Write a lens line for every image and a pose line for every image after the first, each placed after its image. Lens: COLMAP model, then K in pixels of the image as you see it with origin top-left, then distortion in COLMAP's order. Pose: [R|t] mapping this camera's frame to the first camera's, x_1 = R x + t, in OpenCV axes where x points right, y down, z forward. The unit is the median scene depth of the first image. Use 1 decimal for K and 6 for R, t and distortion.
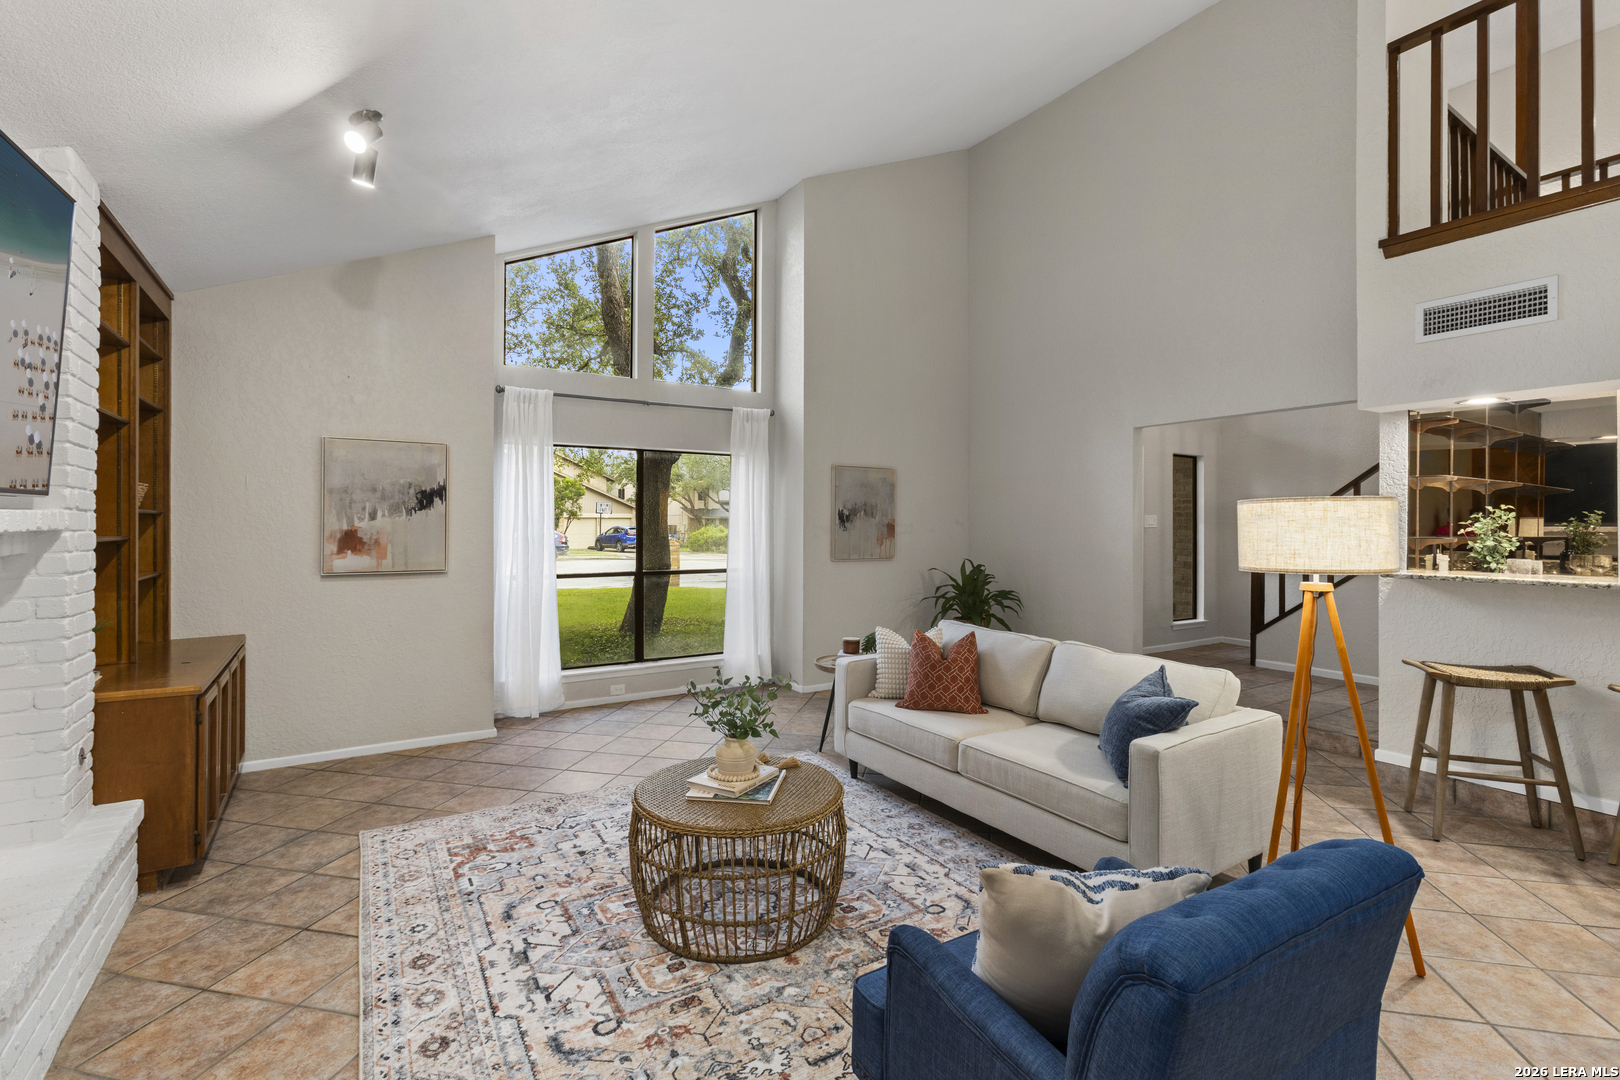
lens RADIAL K [[725.7, 0, 807.7], [0, 725.7, 524.9], [0, 0, 1]] dist [-0.010538, 0.005981]
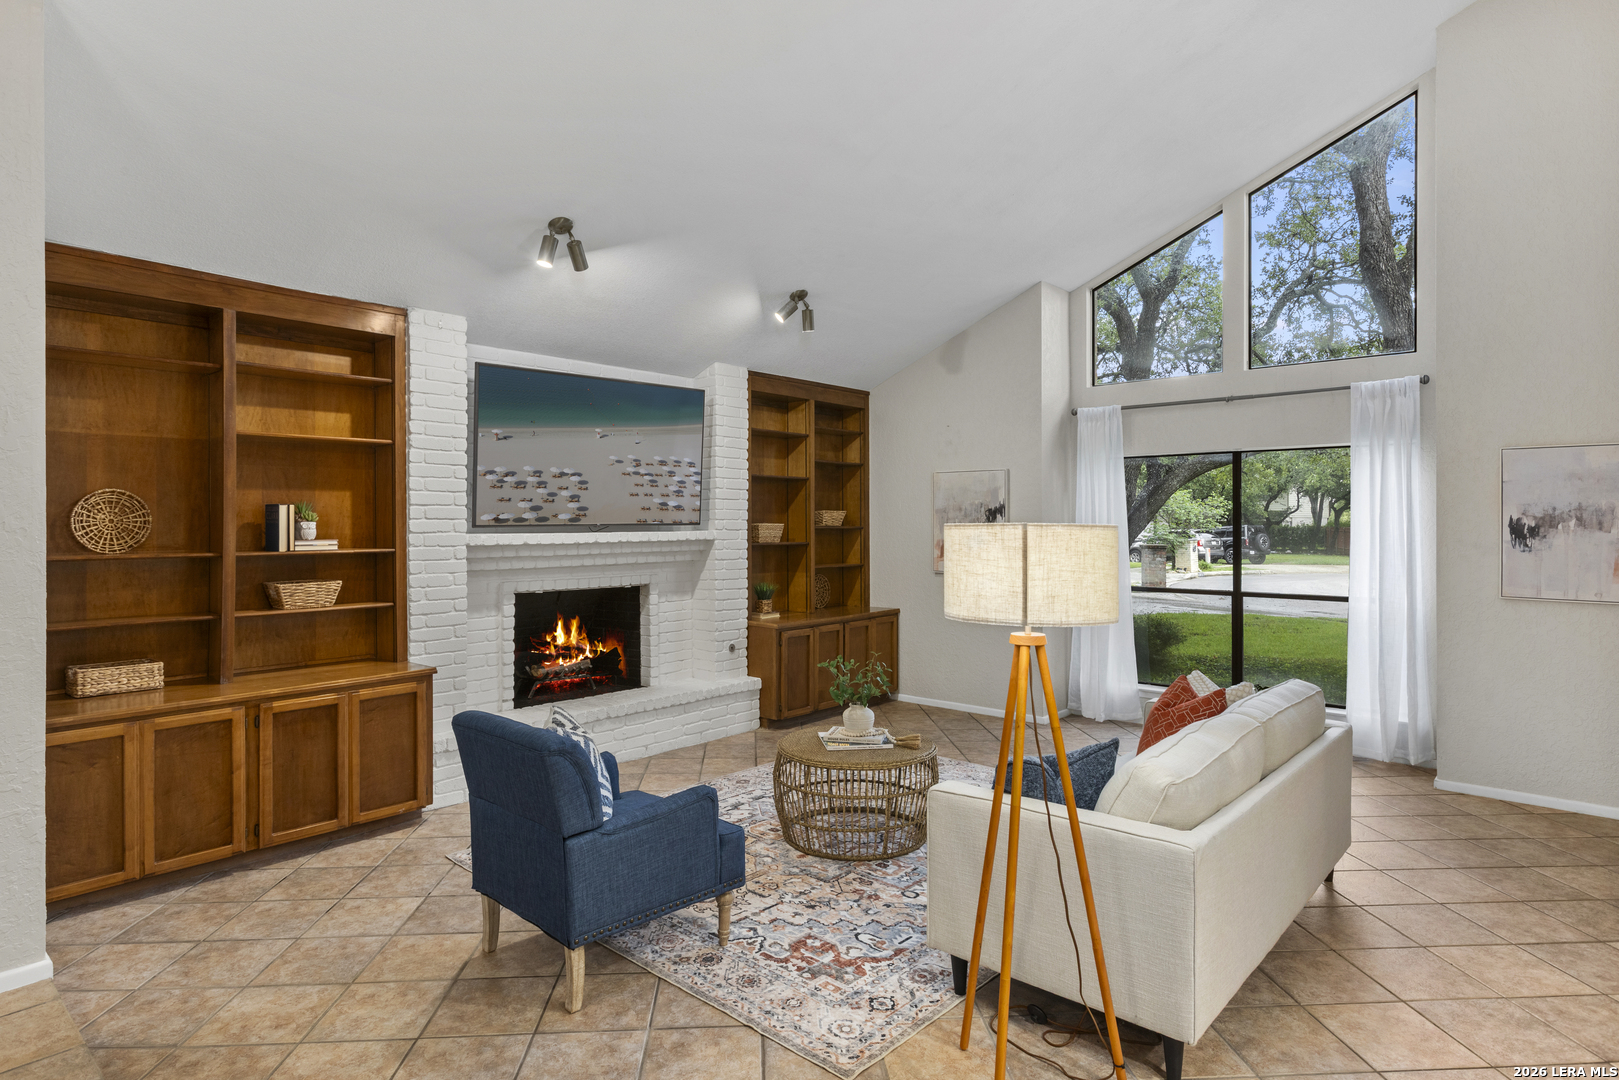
lens RADIAL K [[878.3, 0, 802.9], [0, 878.3, 519.1], [0, 0, 1]] dist [-0.012124, 0.004054]
pose [[0.275075, -0.006645, -0.961400, 1.036484], [-0.001809, 0.999971, -0.007429, -0.022705], [0.961421, 0.003782, 0.275055, 0.344942]]
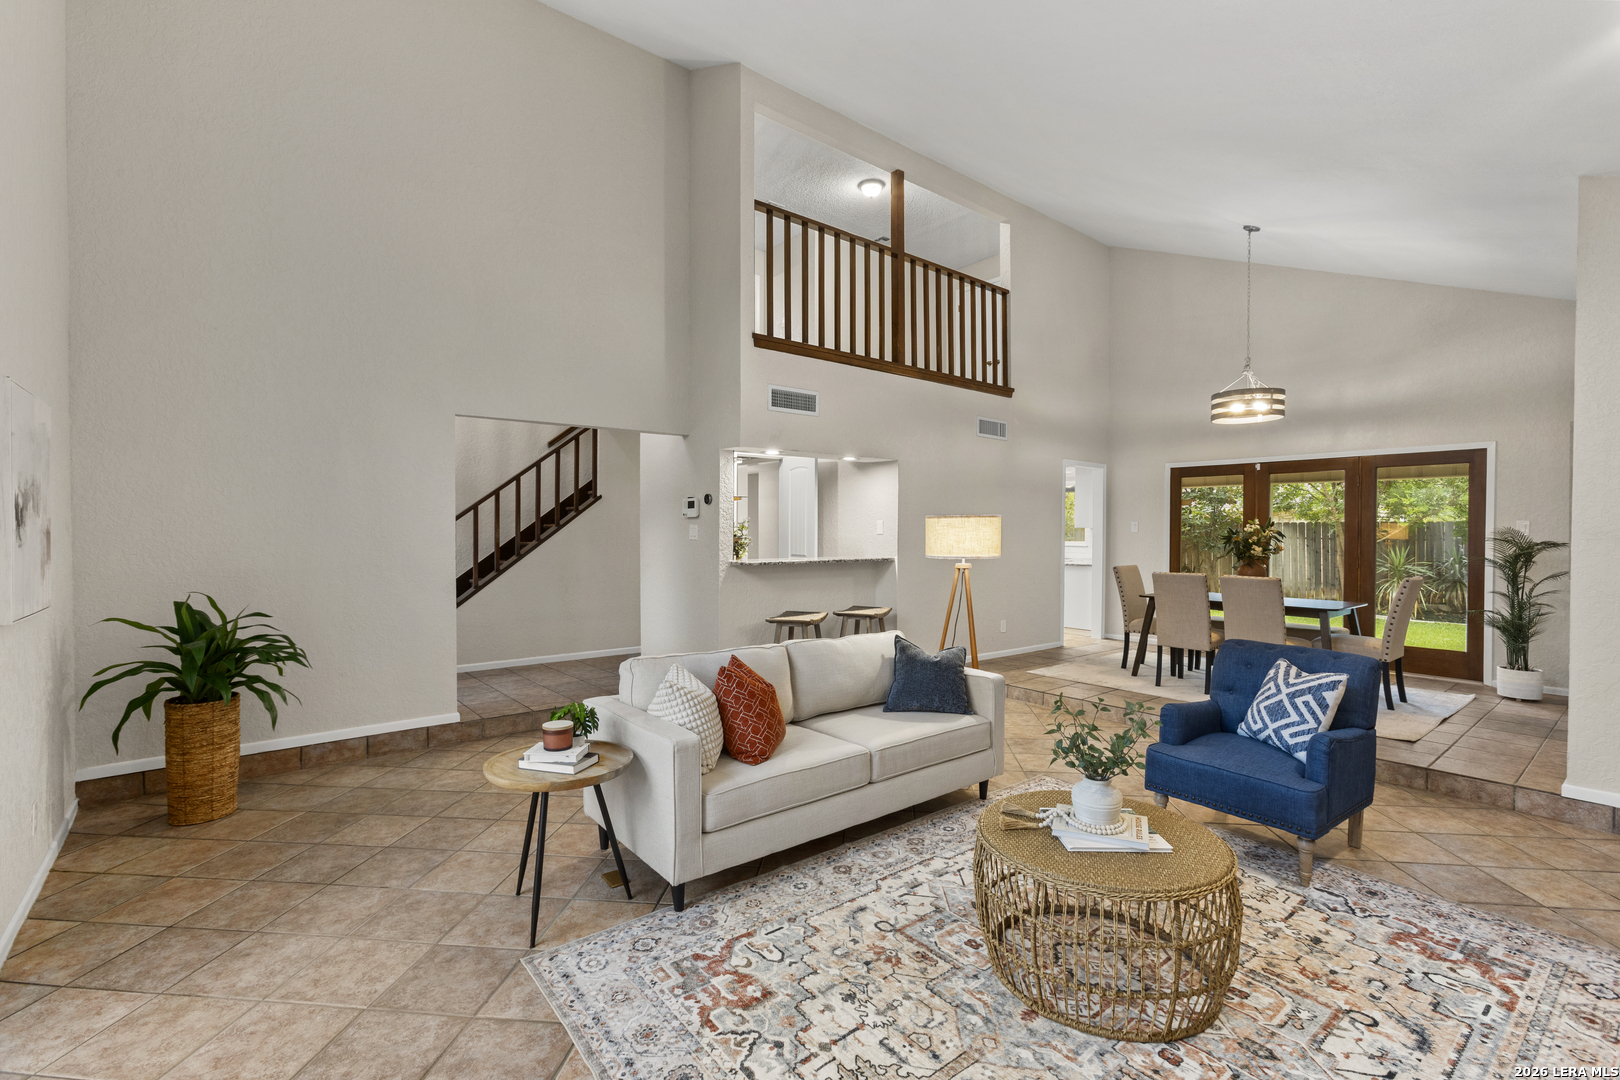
lens RADIAL K [[725.7, 0, 806.7], [0, 725.7, 540.3], [0, 0, 1]] dist [-0.010538, 0.005981]
pose [[-0.117042, -0.016900, 0.992983, -0.669679], [-0.002781, 0.999857, 0.016689, -0.002410], [-0.993123, -0.000808, -0.117072, 1.066075]]
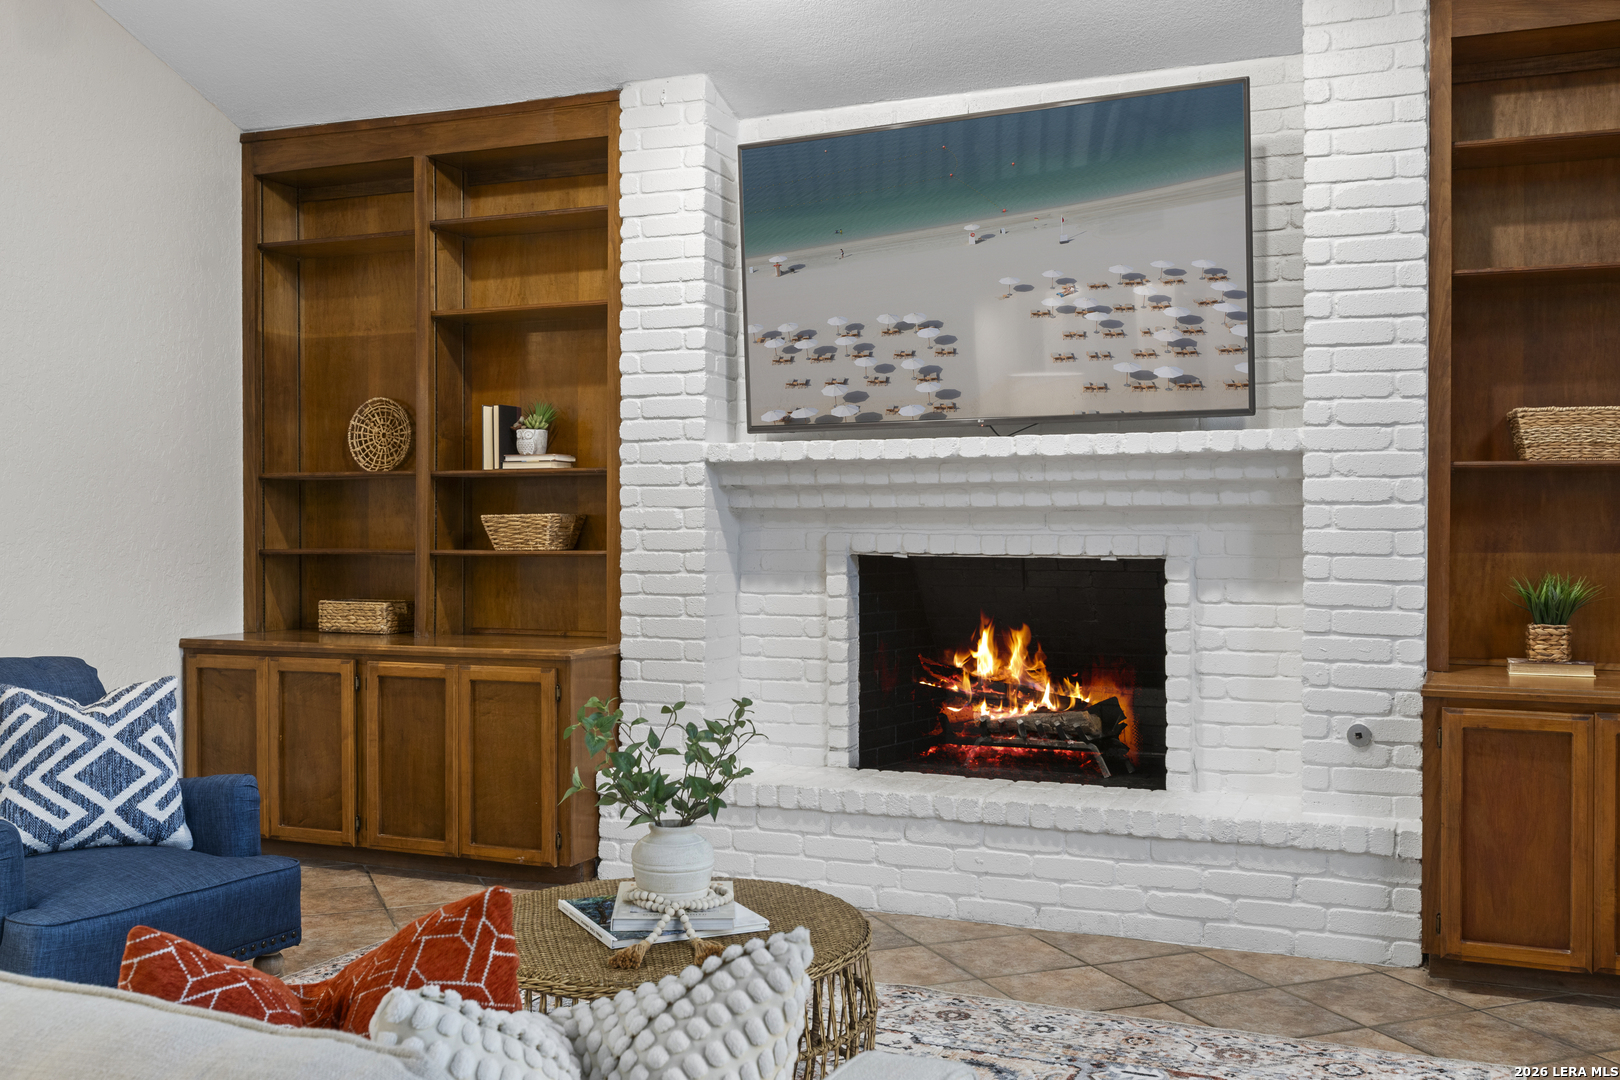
lens RADIAL K [[1514.9, 0, 805.8], [0, 1514.9, 547.7], [0, 0, 1]] dist [-0.040151, 0.000000]
pose [[-0.823386, 0.000089, -0.567482, 0.301449], [-0.012588, 0.999751, 0.018420, 0.057496], [0.567342, 0.022310, -0.823180, 1.391490]]
